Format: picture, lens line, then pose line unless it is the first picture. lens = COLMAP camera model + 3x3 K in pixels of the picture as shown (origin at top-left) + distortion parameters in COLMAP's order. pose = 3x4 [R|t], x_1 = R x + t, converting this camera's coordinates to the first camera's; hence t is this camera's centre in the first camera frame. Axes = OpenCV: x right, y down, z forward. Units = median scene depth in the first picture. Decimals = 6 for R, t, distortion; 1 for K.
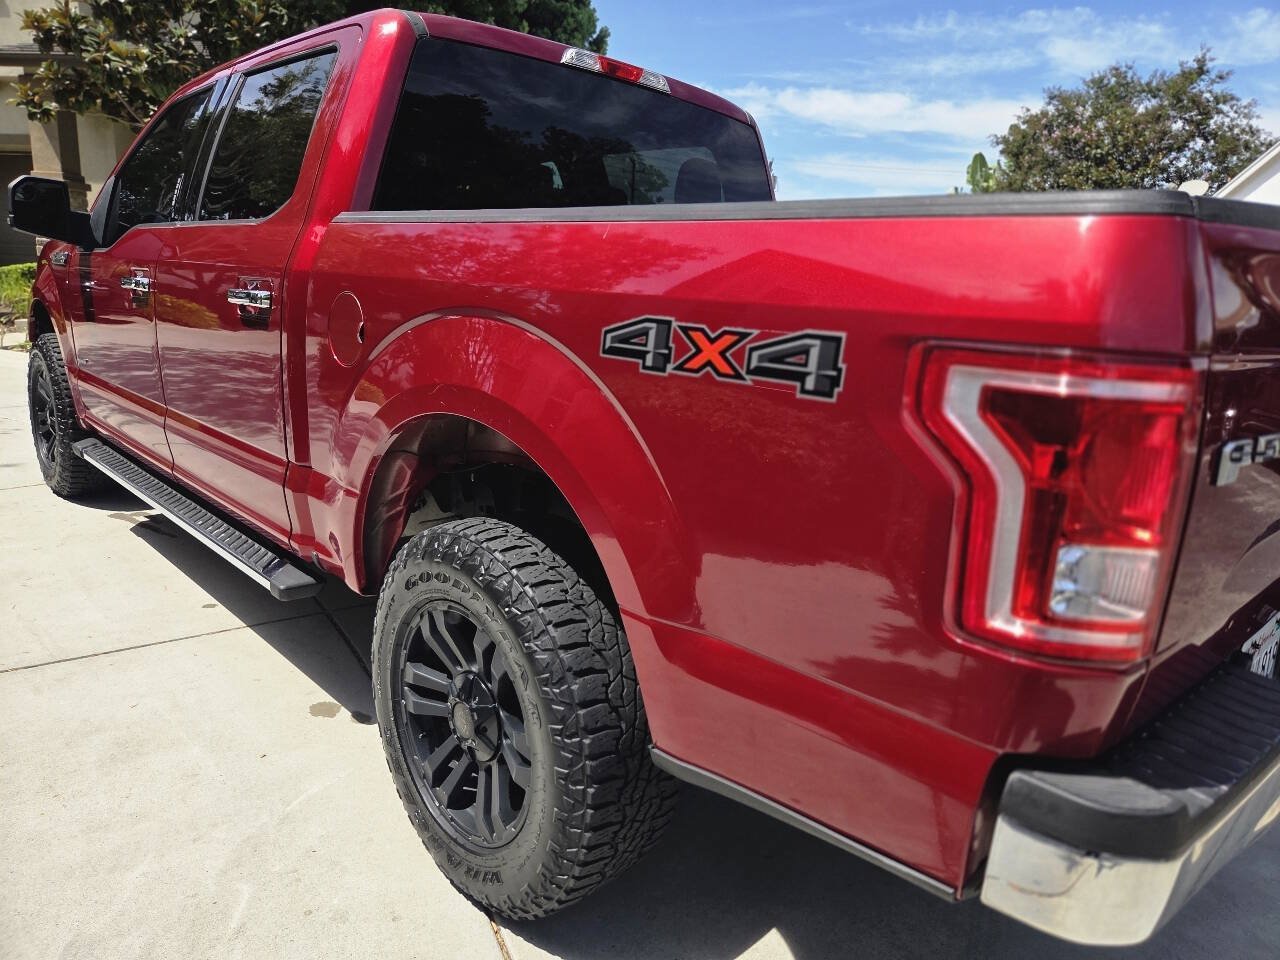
lens RADIAL K [[869.5, 0, 654.5], [0, 869.5, 472.0], [0, 0, 1]] dist [0.075007, -0.061784]
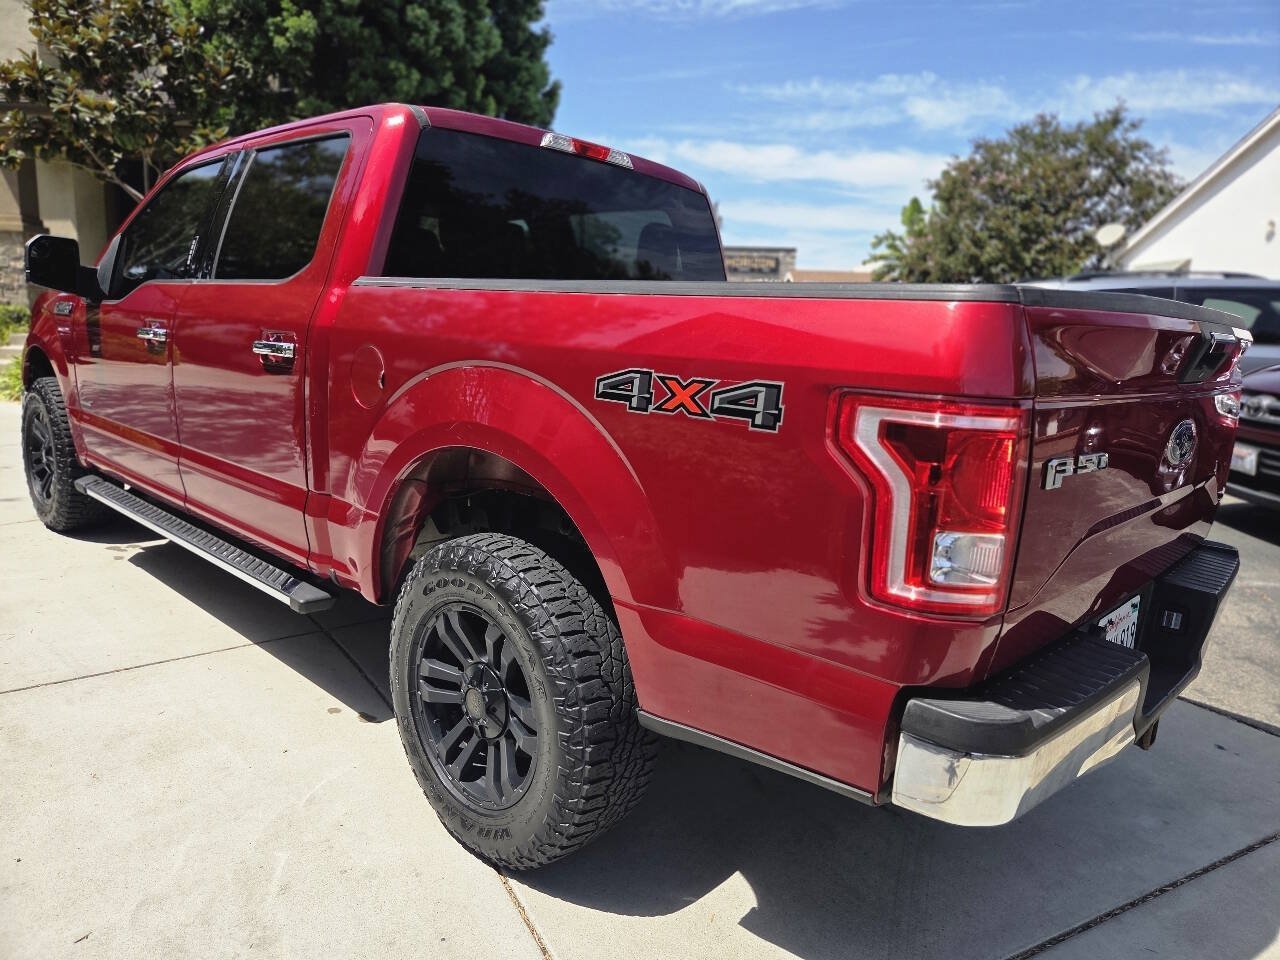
lens RADIAL K [[869.5, 0, 645.4], [0, 869.5, 472.1], [0, 0, 1]] dist [0.075007, -0.061784]
pose [[0.998861, -0.012596, 0.046023, -0.040352], [0.014340, 0.999184, -0.037767, 0.018758], [-0.045509, 0.038384, 0.998226, -0.225117]]
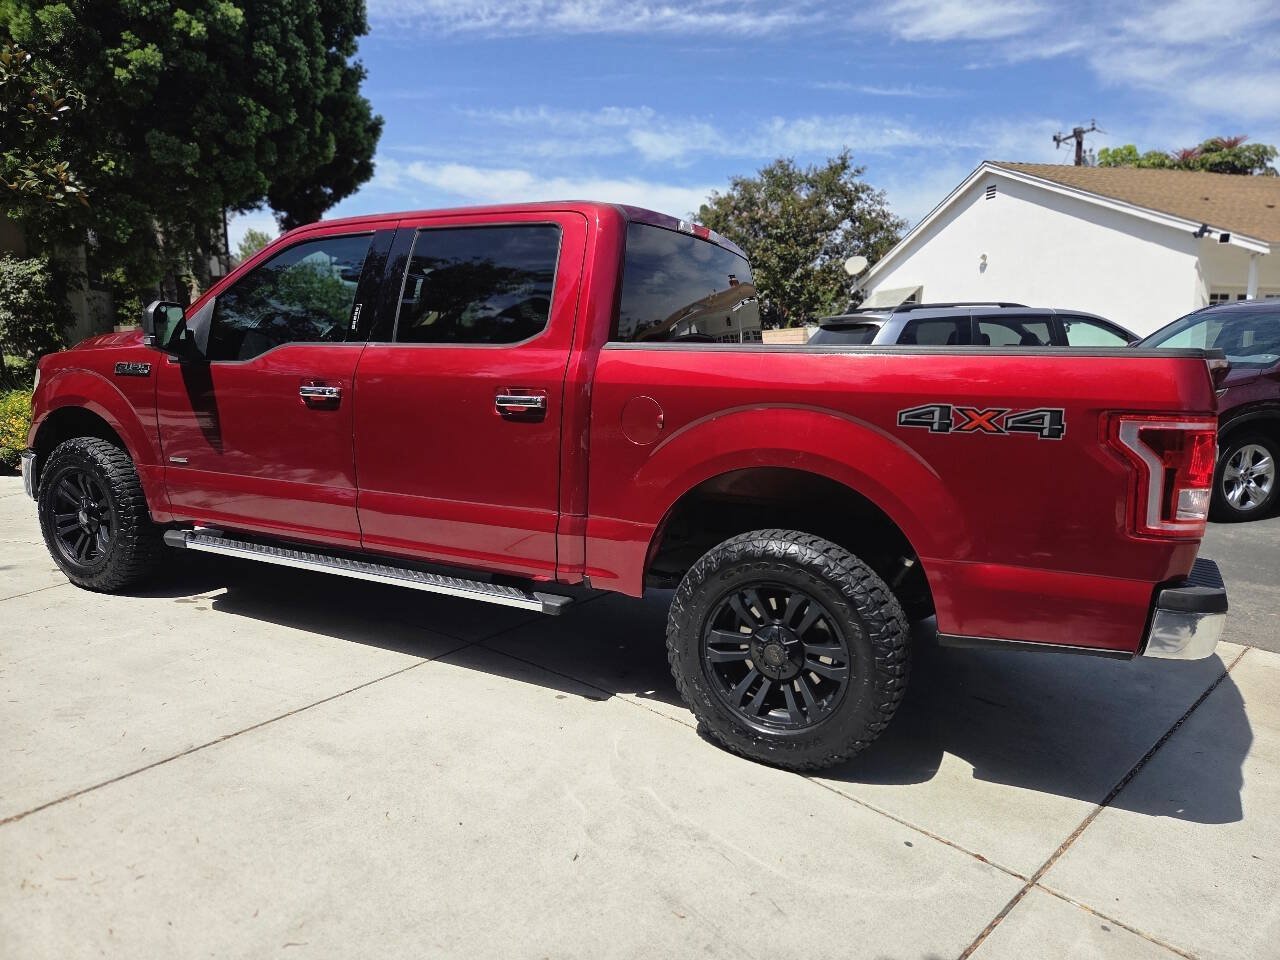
lens RADIAL K [[869.5, 0, 637.3], [0, 869.5, 474.8], [0, 0, 1]] dist [0.075007, -0.061784]
pose [[0.943950, -0.081693, 0.319820, -1.015566], [0.100016, 0.994130, -0.041262, -0.005647], [-0.314572, 0.070936, 0.946579, -0.504382]]
